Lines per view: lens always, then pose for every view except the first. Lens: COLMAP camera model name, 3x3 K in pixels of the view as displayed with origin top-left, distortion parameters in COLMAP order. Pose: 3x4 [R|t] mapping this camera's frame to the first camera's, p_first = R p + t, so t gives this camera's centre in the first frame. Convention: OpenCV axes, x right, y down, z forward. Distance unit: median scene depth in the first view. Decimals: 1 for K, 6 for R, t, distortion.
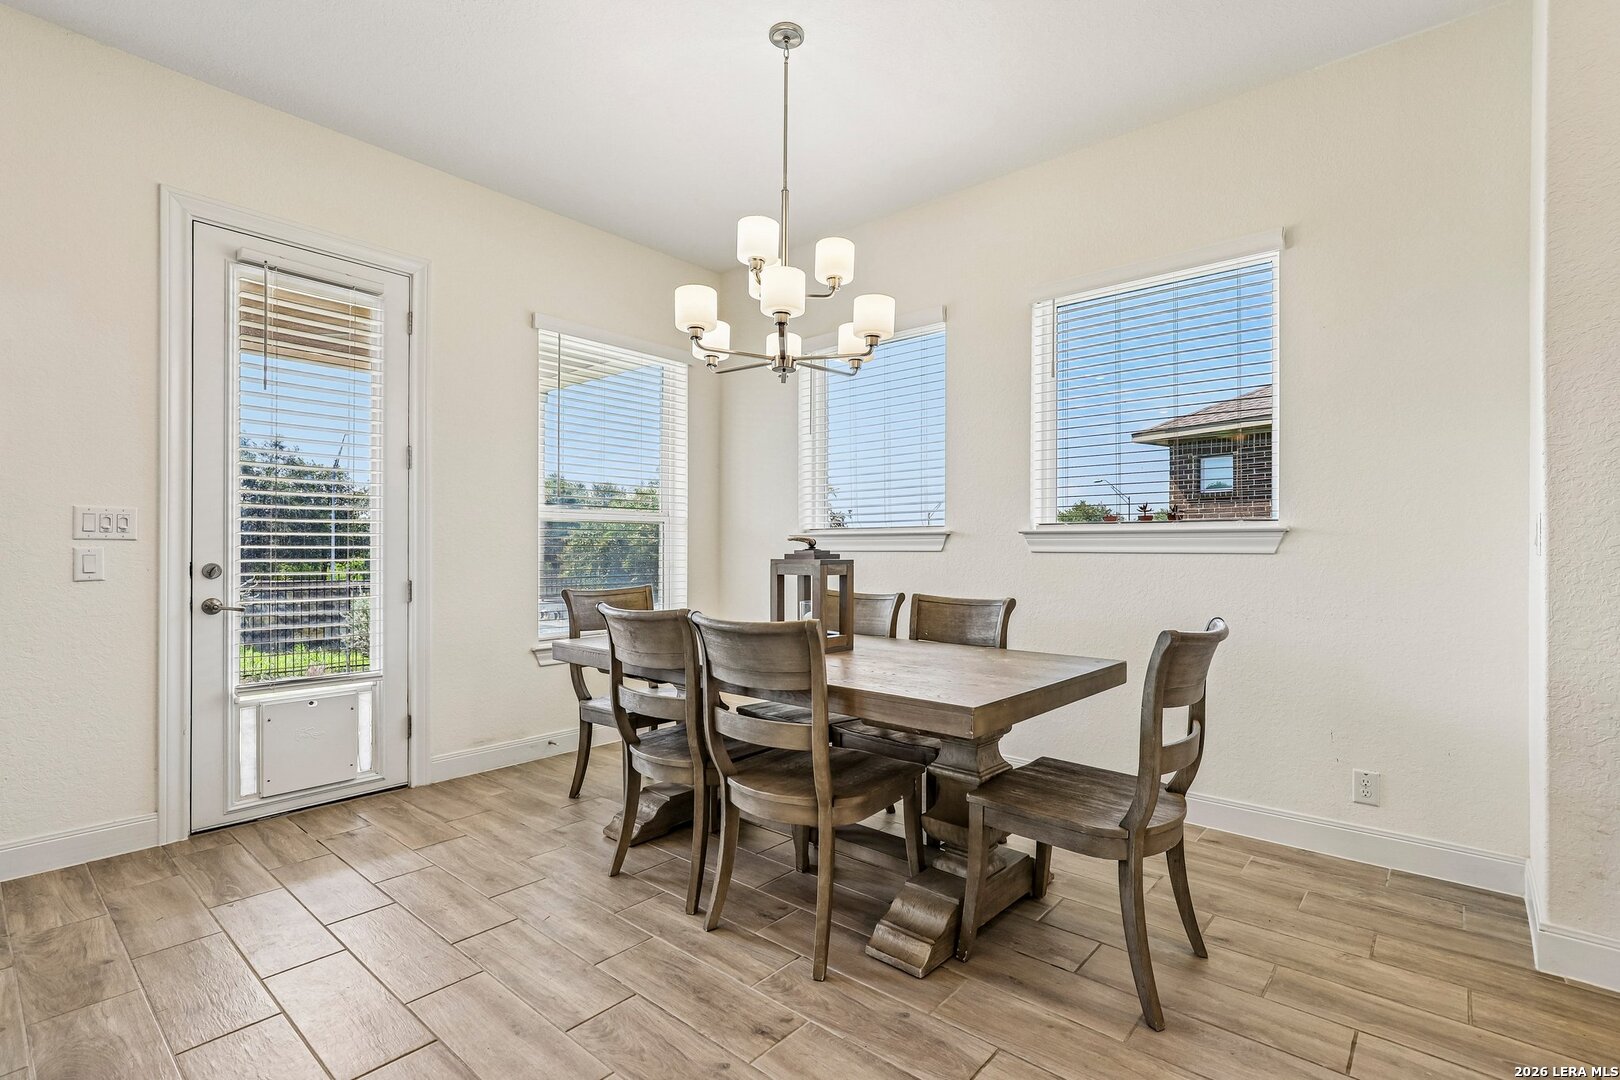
lens RADIAL K [[755.3, 0, 812.1], [0, 755.3, 551.0], [0, 0, 1]] dist [-0.002739, 0.005005]
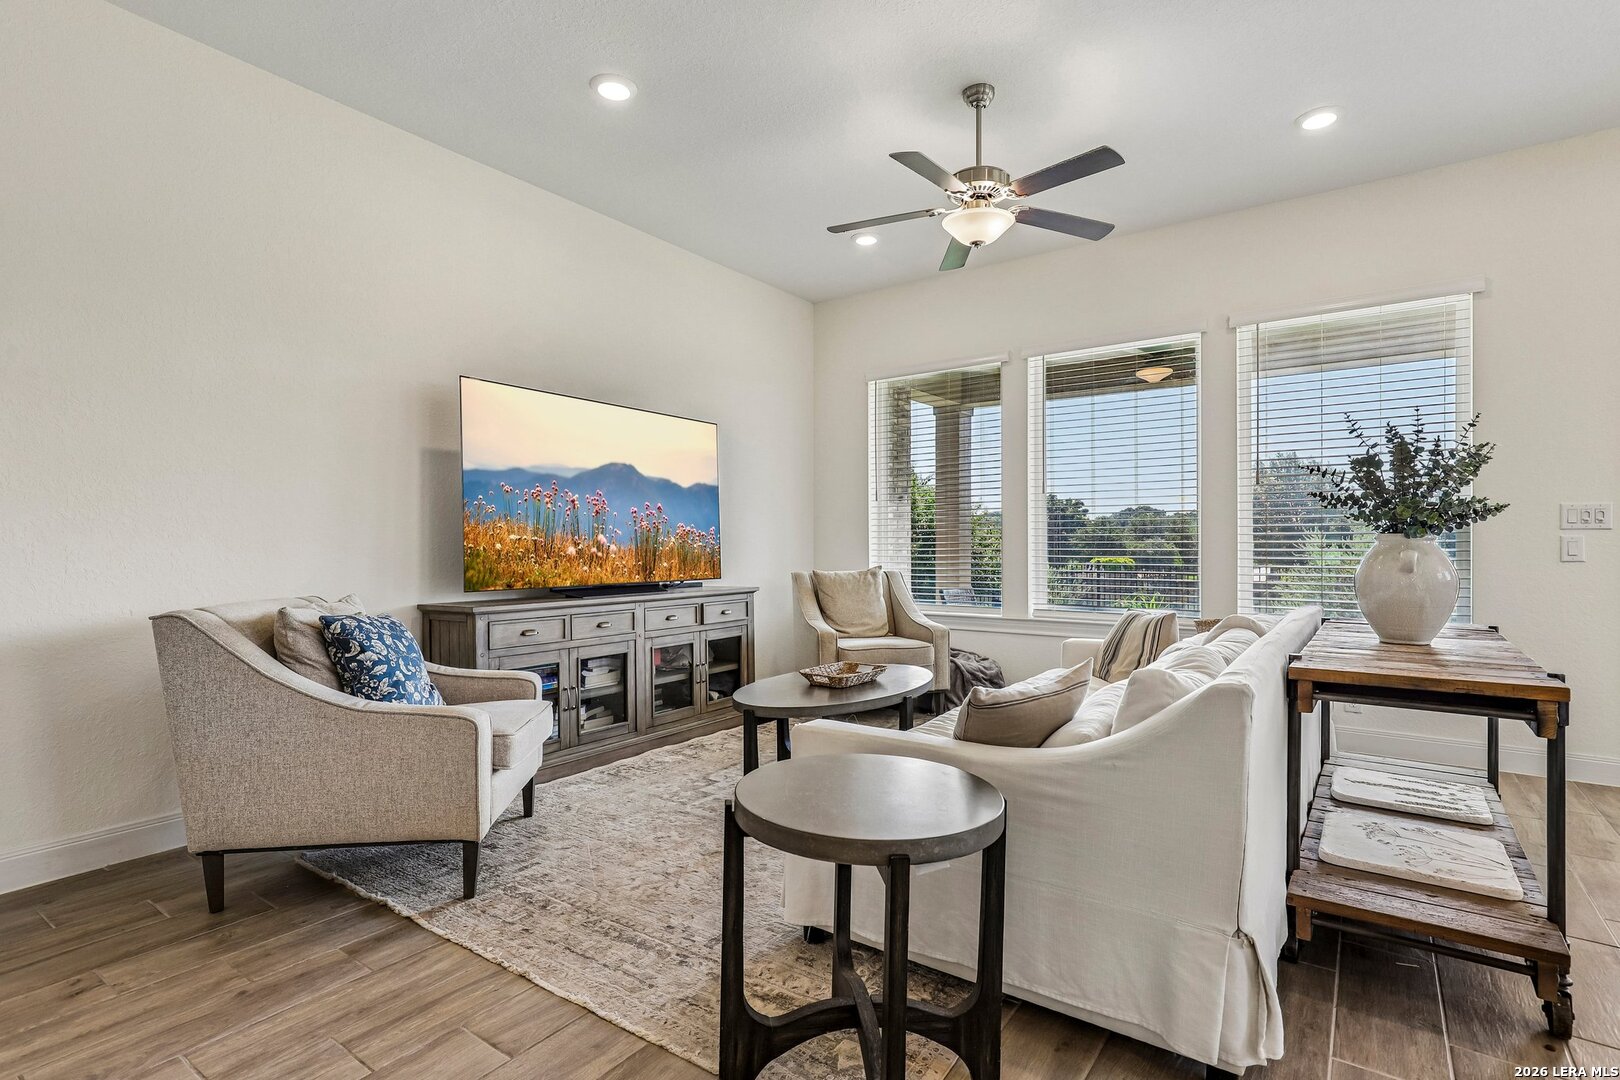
lens RADIAL K [[792.3, 0, 813.5], [0, 792.3, 541.9], [0, 0, 1]] dist [0.004338, 0.002317]
pose [[0.097275, -0.004216, -0.995249, 0.230384], [-0.000220, 0.999991, -0.004258, 0.010803], [0.995258, 0.000633, 0.097273, -0.364015]]
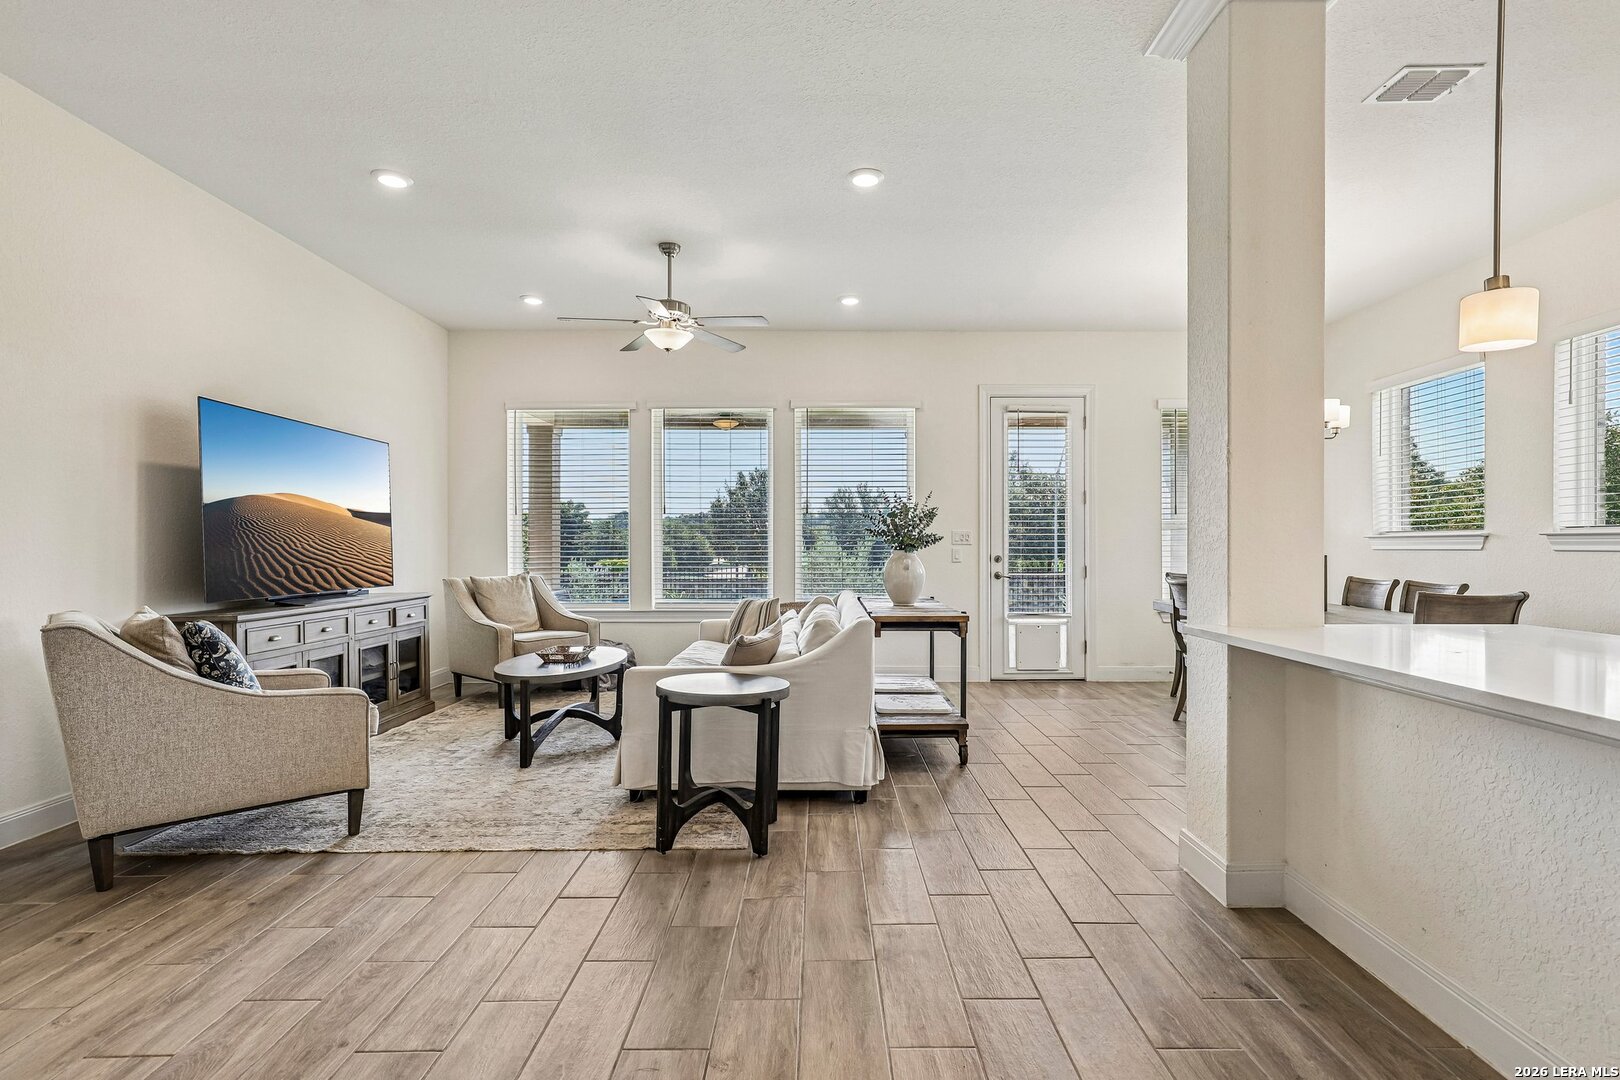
lens RADIAL K [[817.7, 0, 822.5], [0, 817.7, 537.1], [0, 0, 1]] dist [0.002469, 0.006241]
pose [[0.659962, -0.009816, -0.751235, 0.613031], [0.000760, 0.999923, -0.012398, -0.006655], [0.751299, 0.007612, 0.659918, -0.895804]]
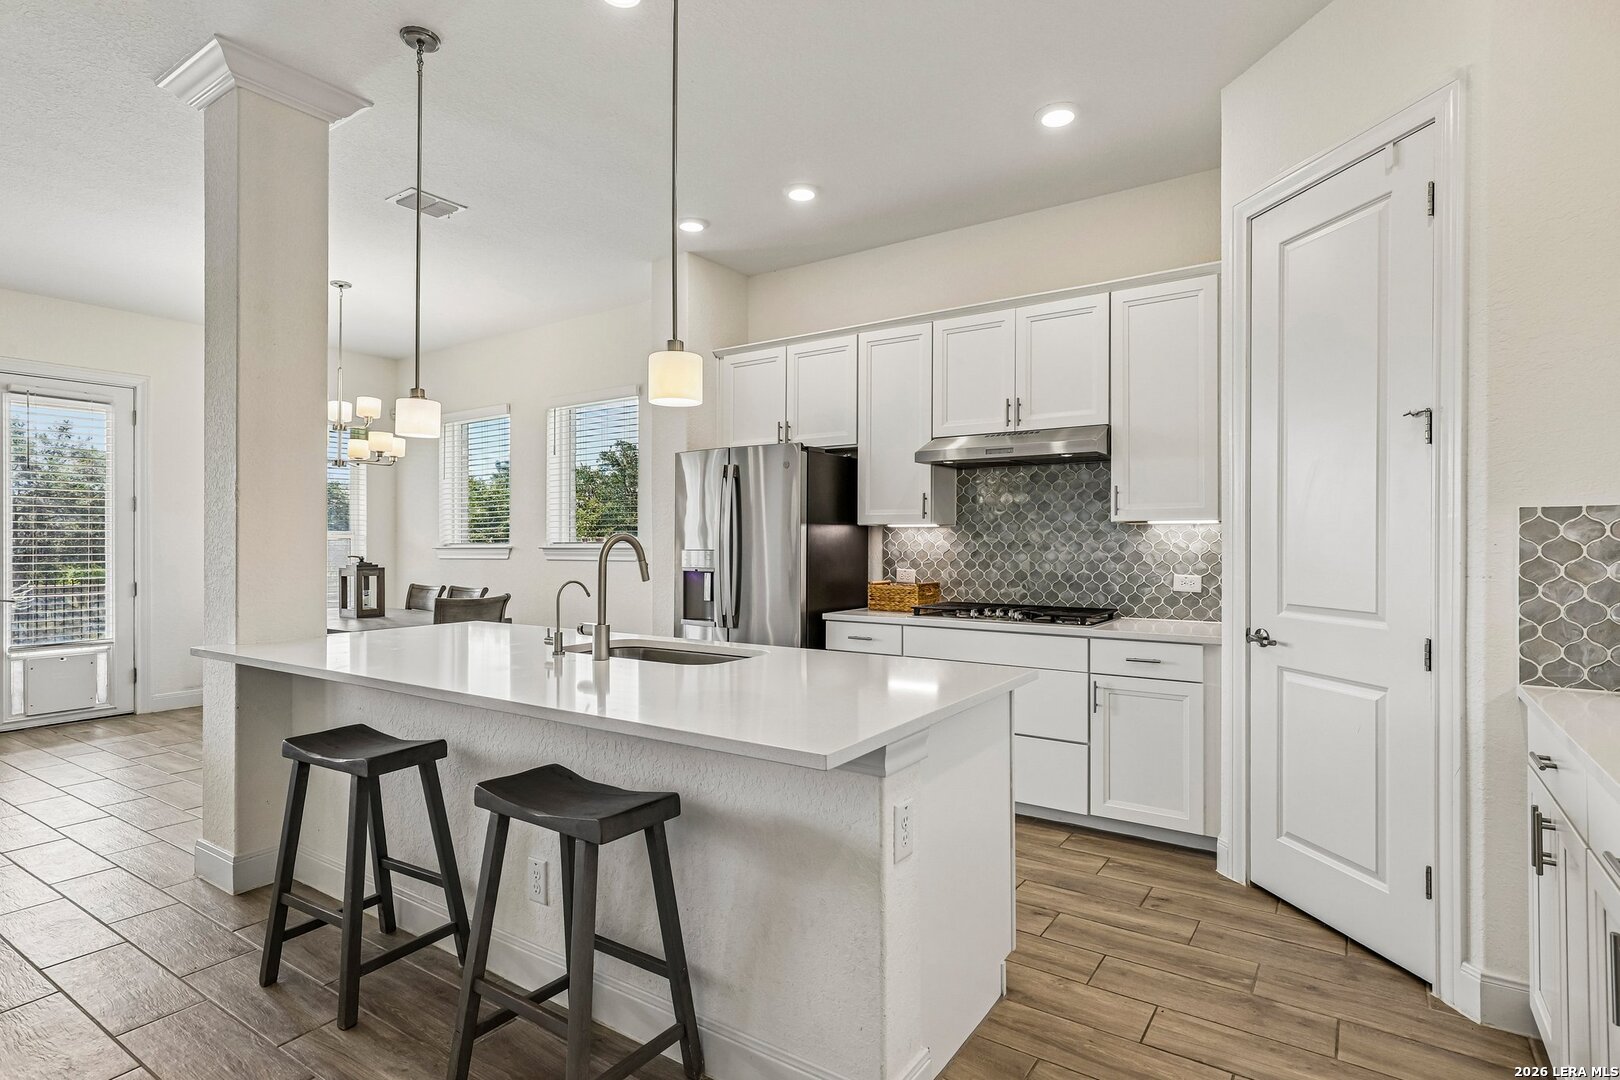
lens RADIAL K [[817.7, 0, 827.1], [0, 817.7, 543.4], [0, 0, 1]] dist [0.002469, 0.006241]
pose [[0.991749, -0.008703, 0.127902, 0.806516], [0.008813, 0.999961, -0.000293, -0.034692], [-0.127895, 0.001418, 0.991787, -1.048801]]
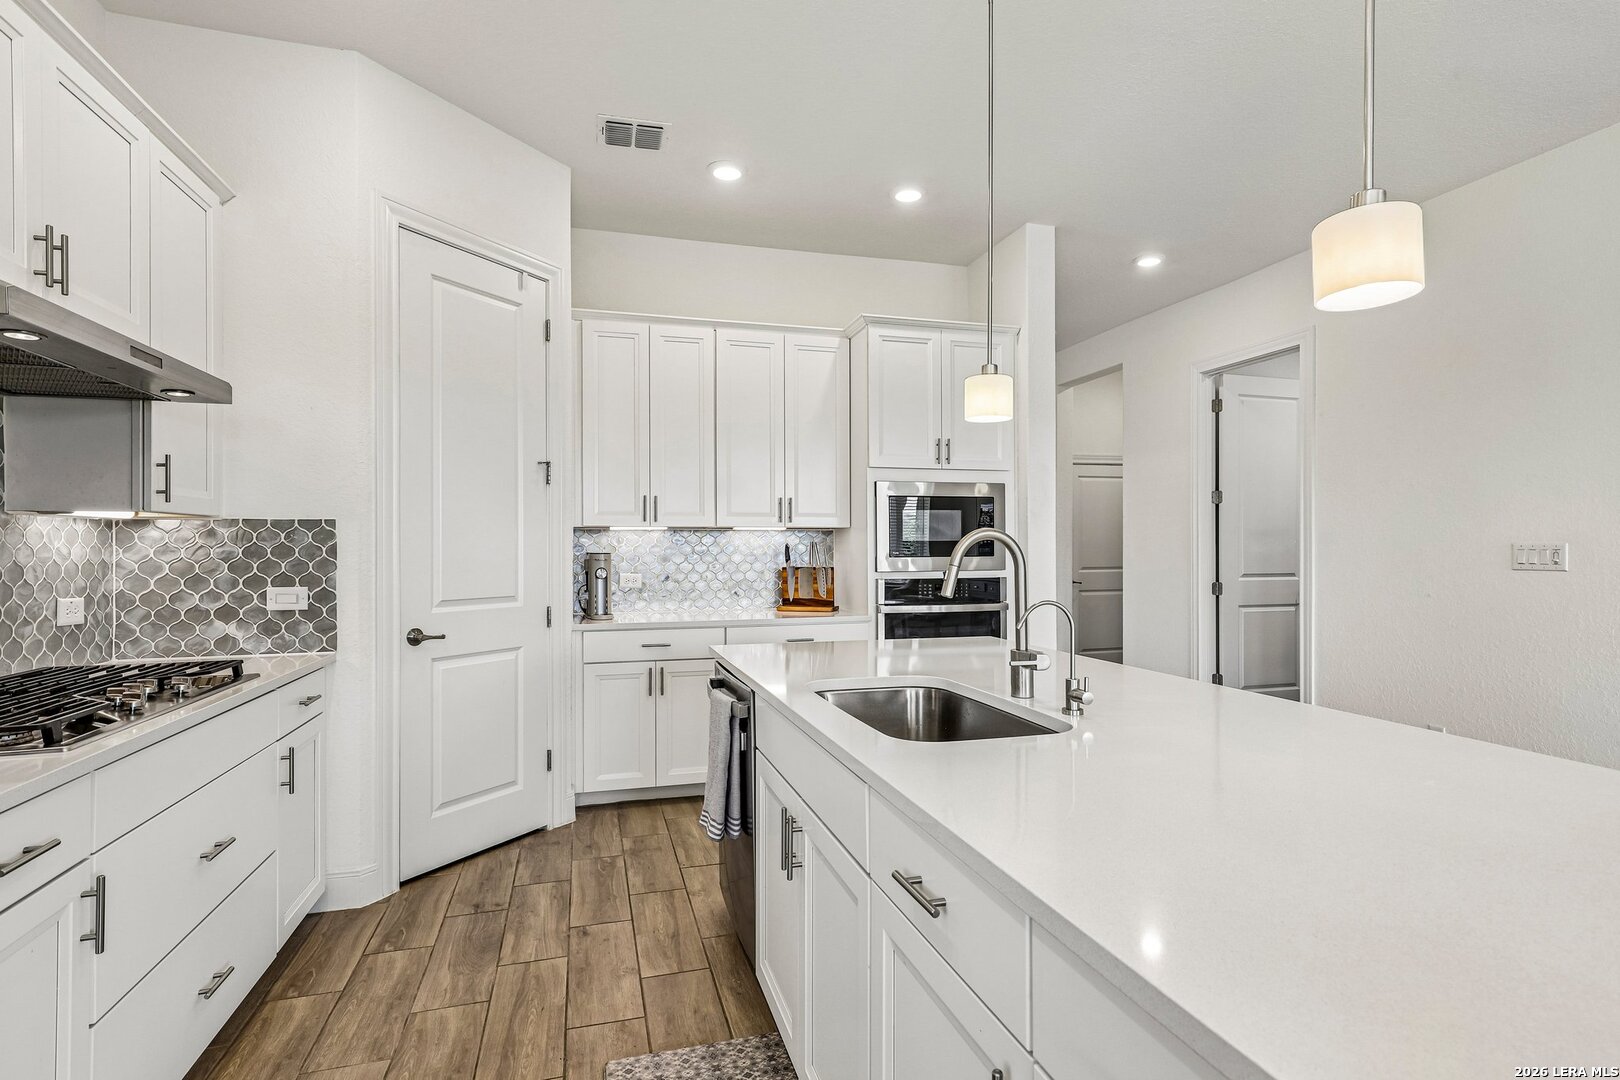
lens RADIAL K [[817.7, 0, 811.4], [0, 817.7, 540.6], [0, 0, 1]] dist [0.002469, 0.006241]
pose [[-0.837177, 0.001299, 0.546930, 0.475273], [0.000040, 0.999997, -0.002315, -0.035742], [-0.546931, -0.001916, -0.837175, 0.426948]]
